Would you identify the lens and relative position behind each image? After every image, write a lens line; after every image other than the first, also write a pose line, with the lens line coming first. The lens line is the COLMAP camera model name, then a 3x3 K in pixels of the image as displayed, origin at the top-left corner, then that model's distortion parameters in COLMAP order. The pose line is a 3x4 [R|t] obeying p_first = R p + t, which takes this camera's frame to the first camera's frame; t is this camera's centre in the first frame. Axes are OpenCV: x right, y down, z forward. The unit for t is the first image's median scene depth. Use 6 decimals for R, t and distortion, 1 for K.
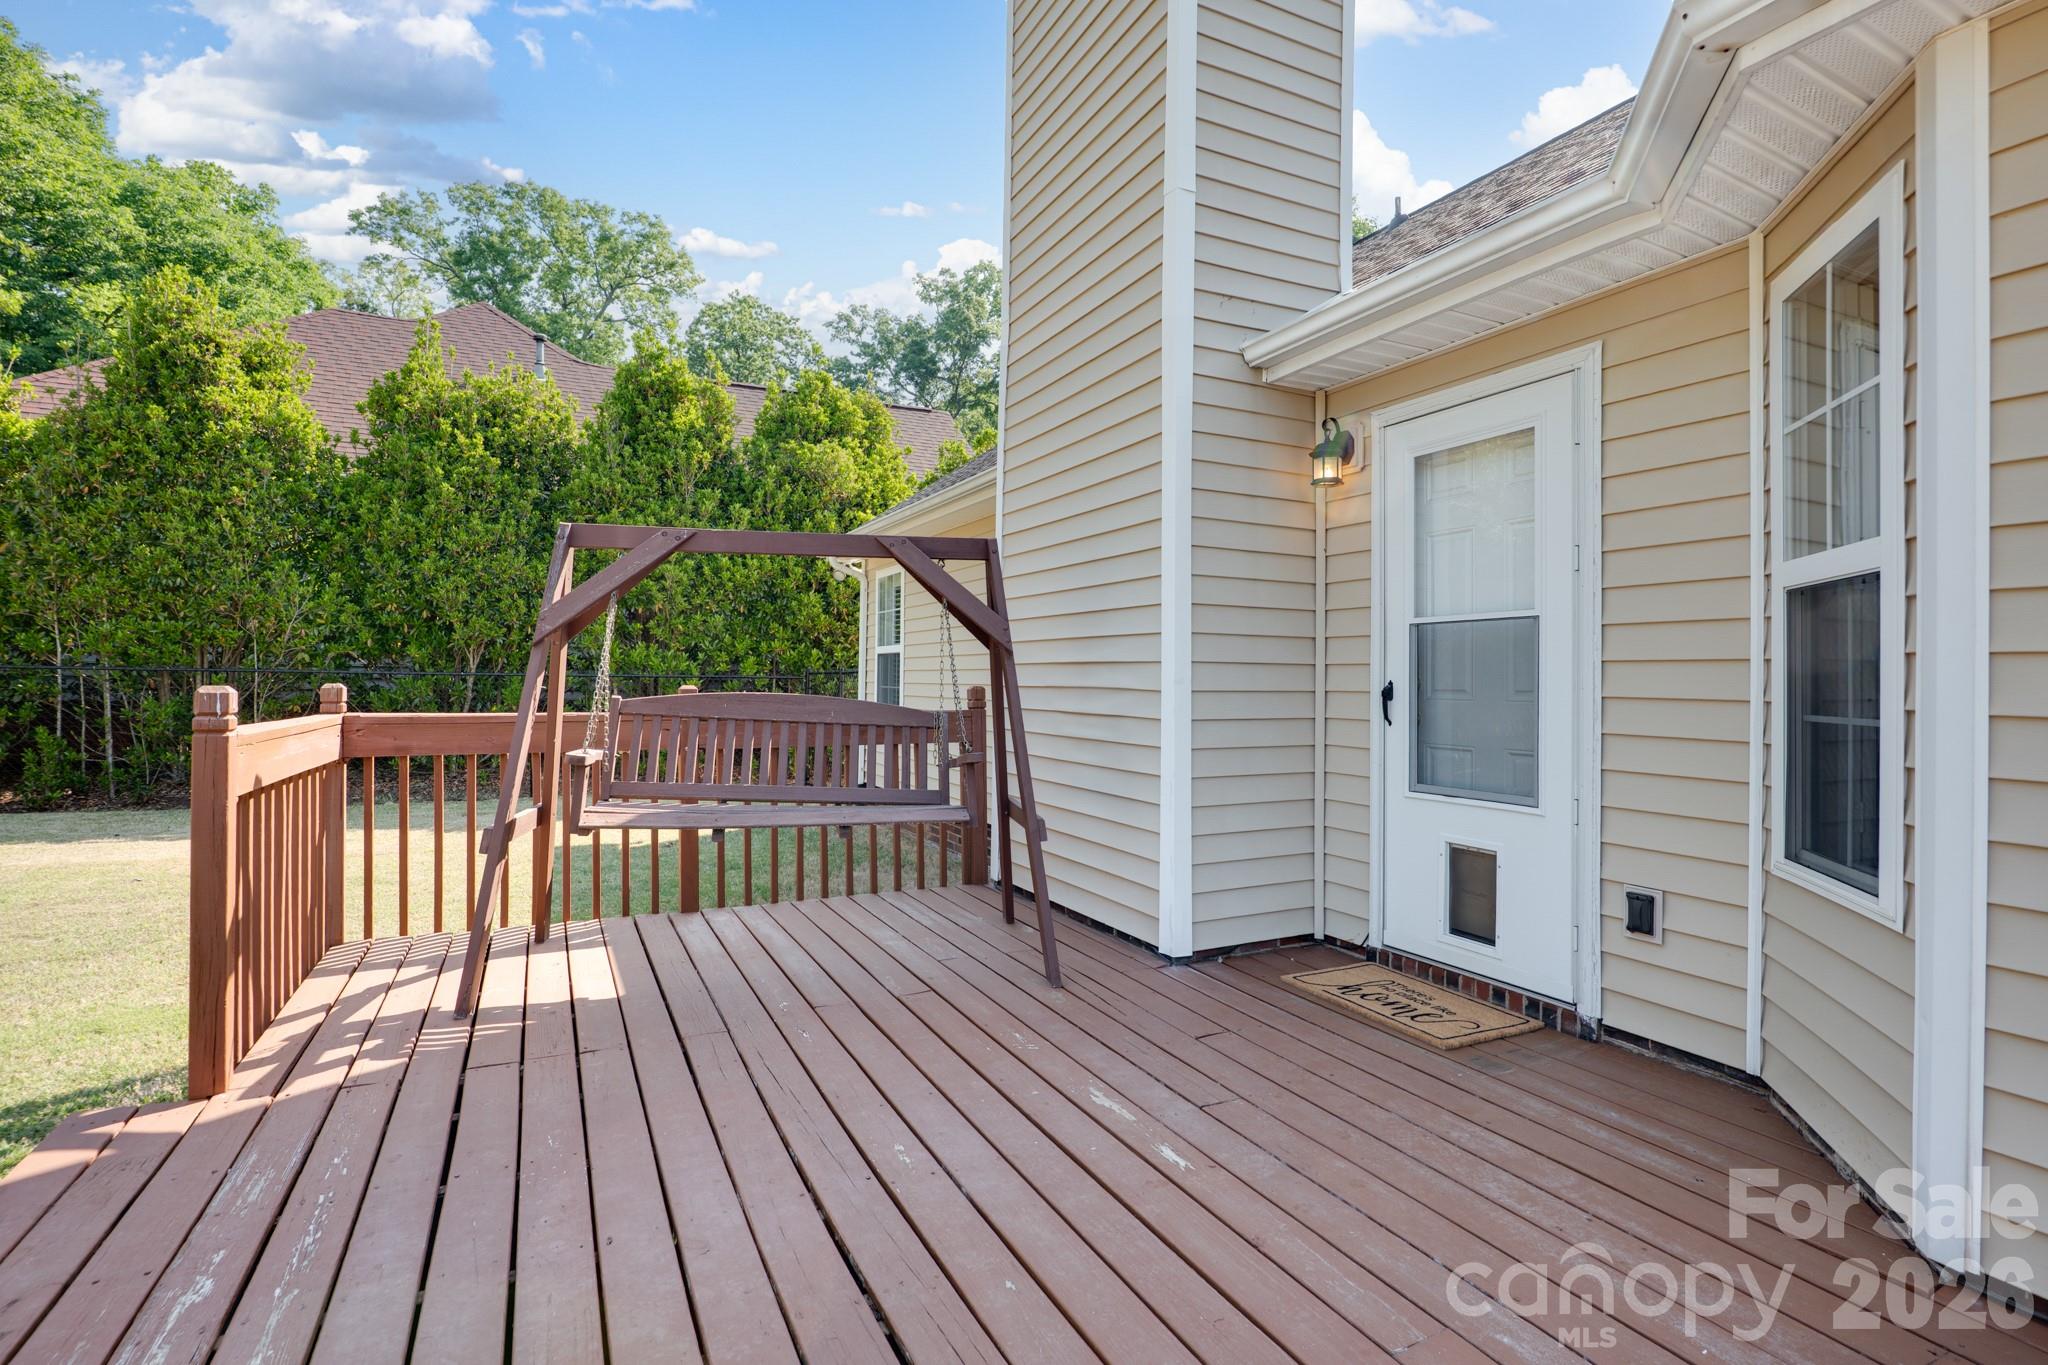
lens RADIAL K [[979.9, 0, 1025.0], [0, 979.9, 671.8], [0, 0, 1]] dist [-0.022630, 0.012858]
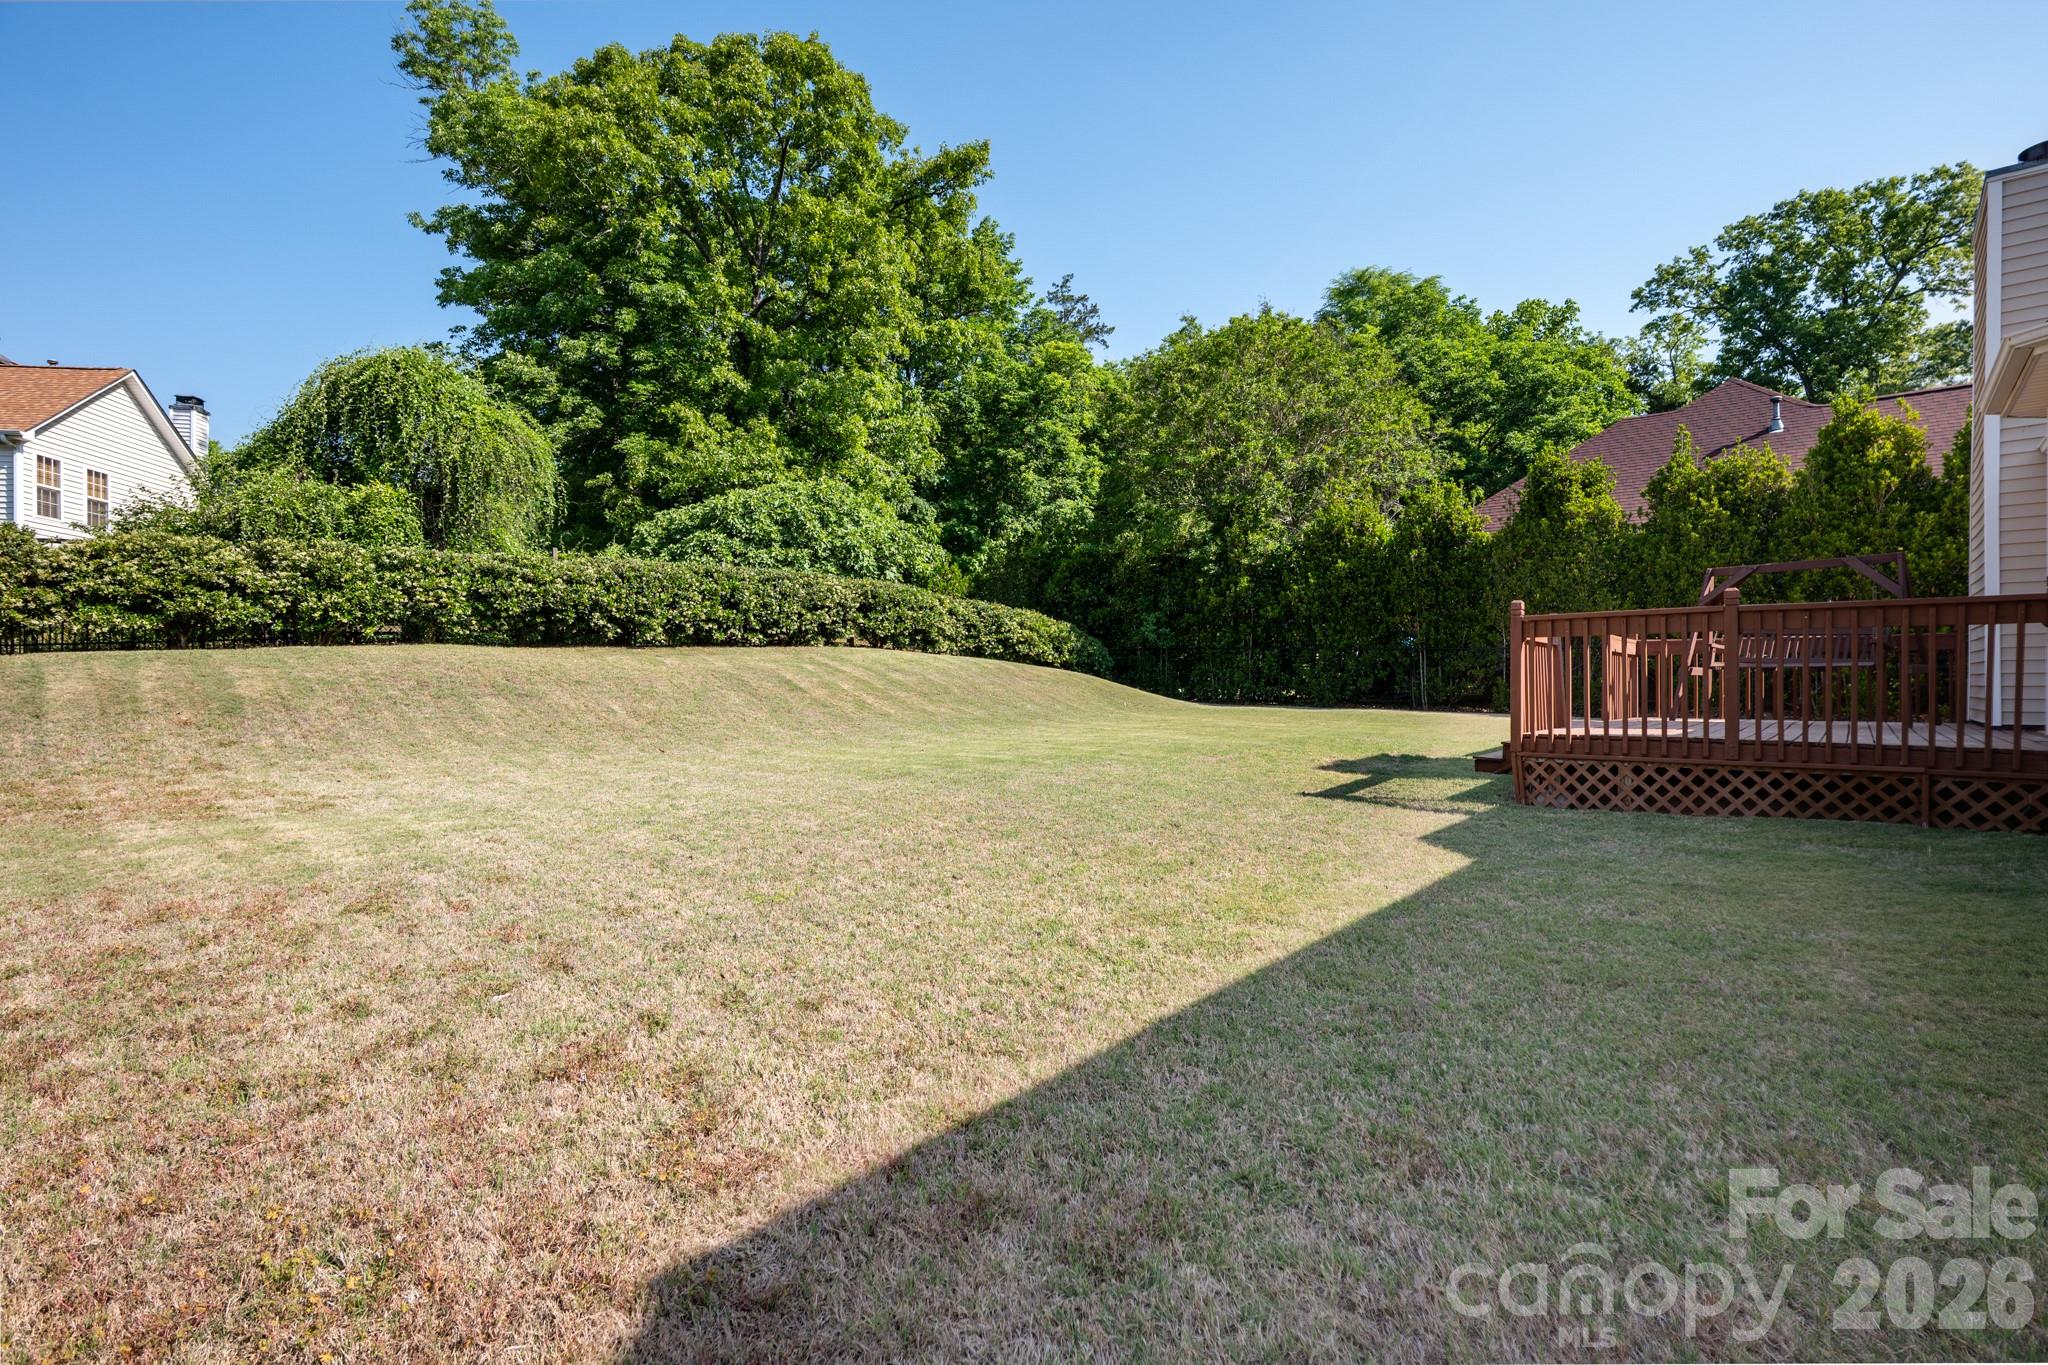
lens RADIAL K [[950.5, 0, 1024.0], [0, 950.5, 682.5], [0, 0, 1]] dist [-0.012443, 0.000262]
pose [[0.377694, -0.008604, -0.925890, 0.410056], [0.006183, 0.999958, -0.006770, 0.059765], [0.925910, -0.003168, 0.377732, -0.592503]]
